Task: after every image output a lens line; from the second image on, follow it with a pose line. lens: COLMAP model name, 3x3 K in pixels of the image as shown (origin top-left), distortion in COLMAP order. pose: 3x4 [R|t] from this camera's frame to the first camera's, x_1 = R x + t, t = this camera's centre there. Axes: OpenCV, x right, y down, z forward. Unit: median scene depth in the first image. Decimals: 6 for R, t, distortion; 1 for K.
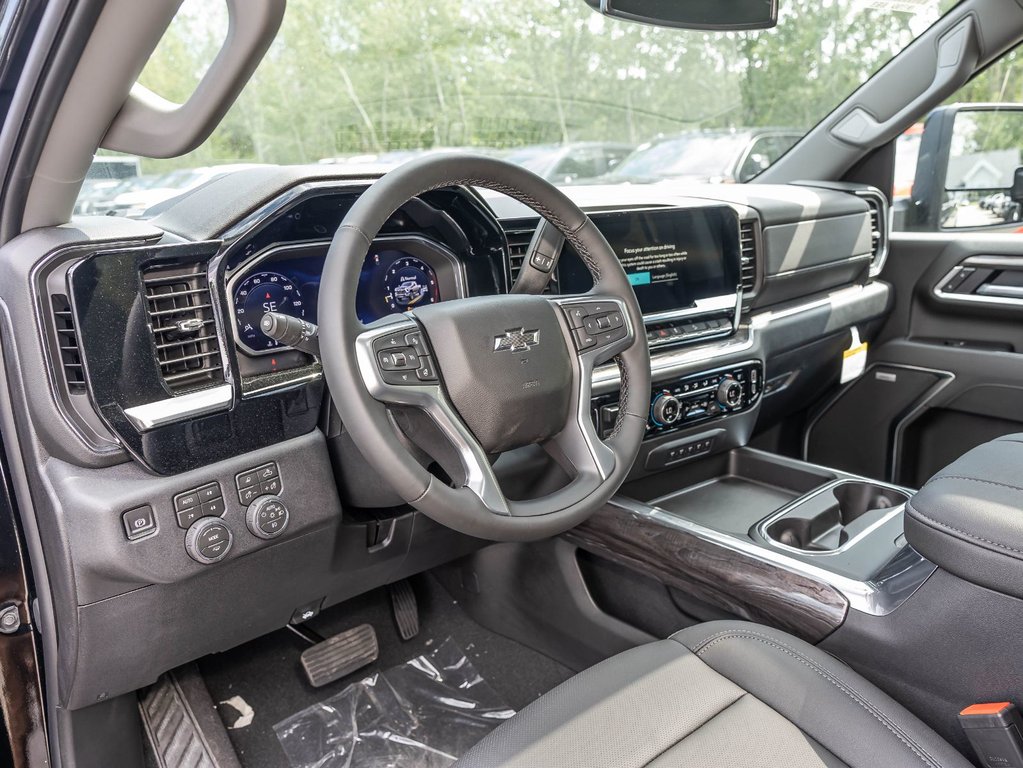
lens RADIAL K [[774.5, 0, 508.7], [0, 774.5, 387.0], [0, 0, 1]] dist [0.002122, -0.002272]
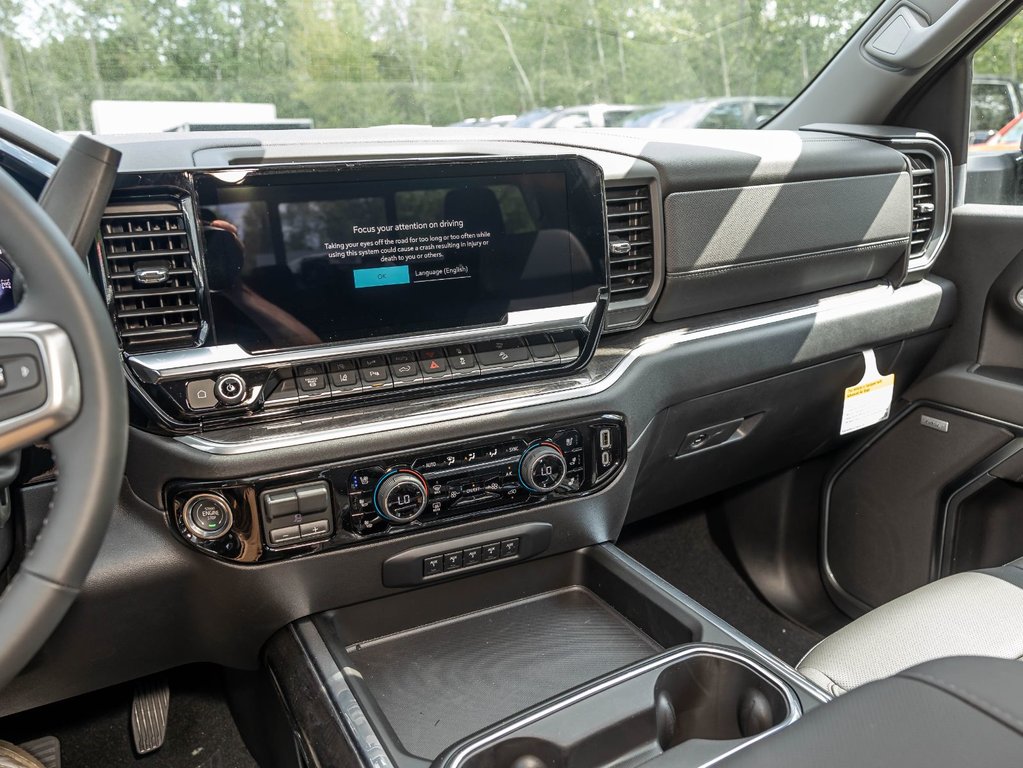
lens RADIAL K [[774.5, 0, 517.5], [0, 774.5, 385.3], [0, 0, 1]] dist [0.002122, -0.002272]
pose [[0.979650, 0.059551, -0.191677, 0.317855], [-0.051124, 0.997508, 0.048618, -0.072294], [0.194095, -0.037829, 0.980253, 0.341510]]
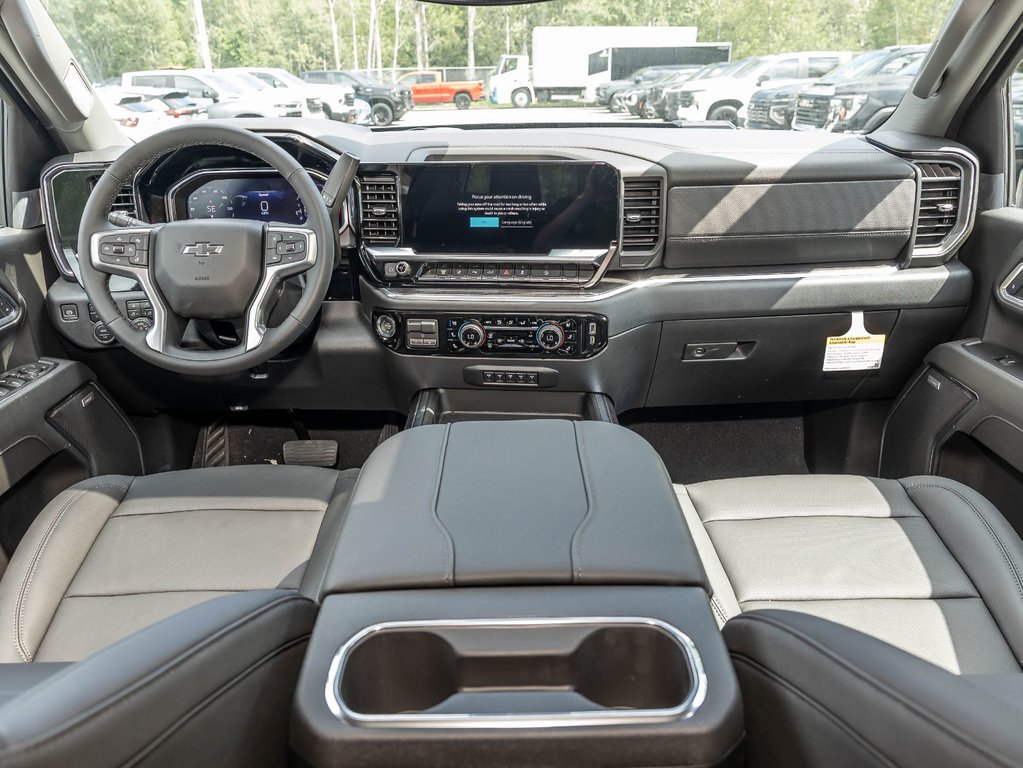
lens RADIAL K [[774.5, 0, 511.9], [0, 774.5, 385.0], [0, 0, 1]] dist [0.002122, -0.002272]
pose [[0.755056, 0.258575, -0.602519, 0.781812], [-0.176496, 0.965187, 0.193038, -0.109618], [0.631458, -0.039413, 0.774408, 0.091050]]
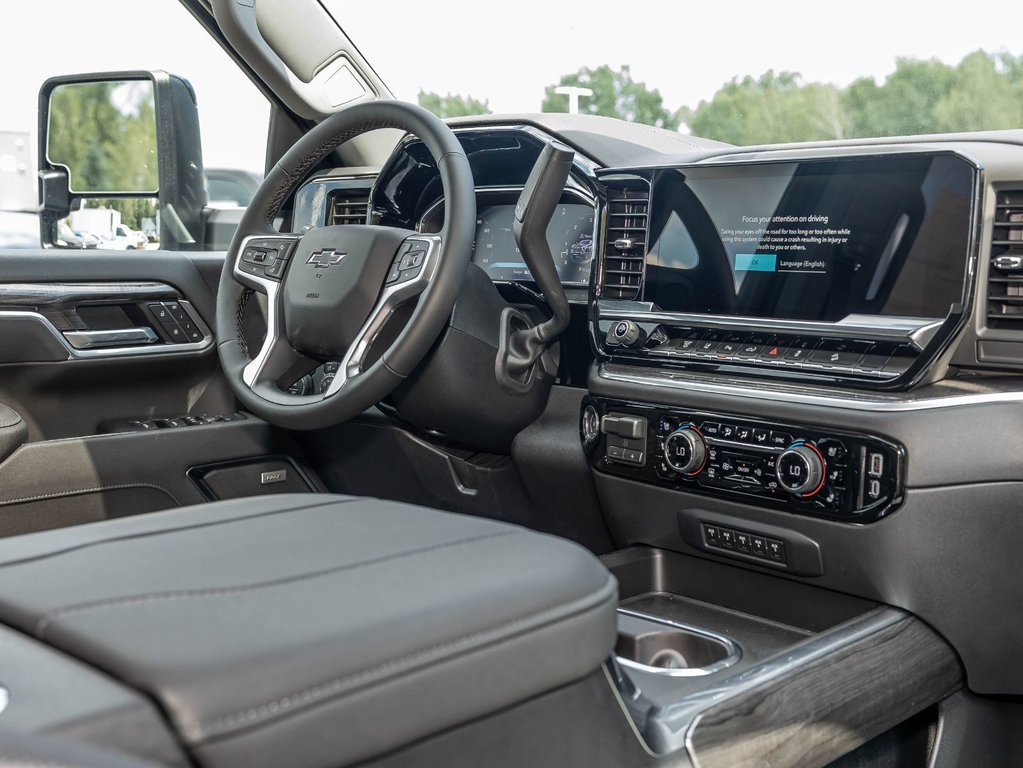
lens RADIAL K [[1331.3, 0, 506.0], [0, 1331.3, 378.8], [0, 0, 1]] dist [0.081437, 0.000000]
pose [[0.103995, 0.146620, -0.983711, 1.040765], [-0.258378, 0.959098, 0.115636, -0.098027], [0.960430, 0.242143, 0.137625, 0.536839]]
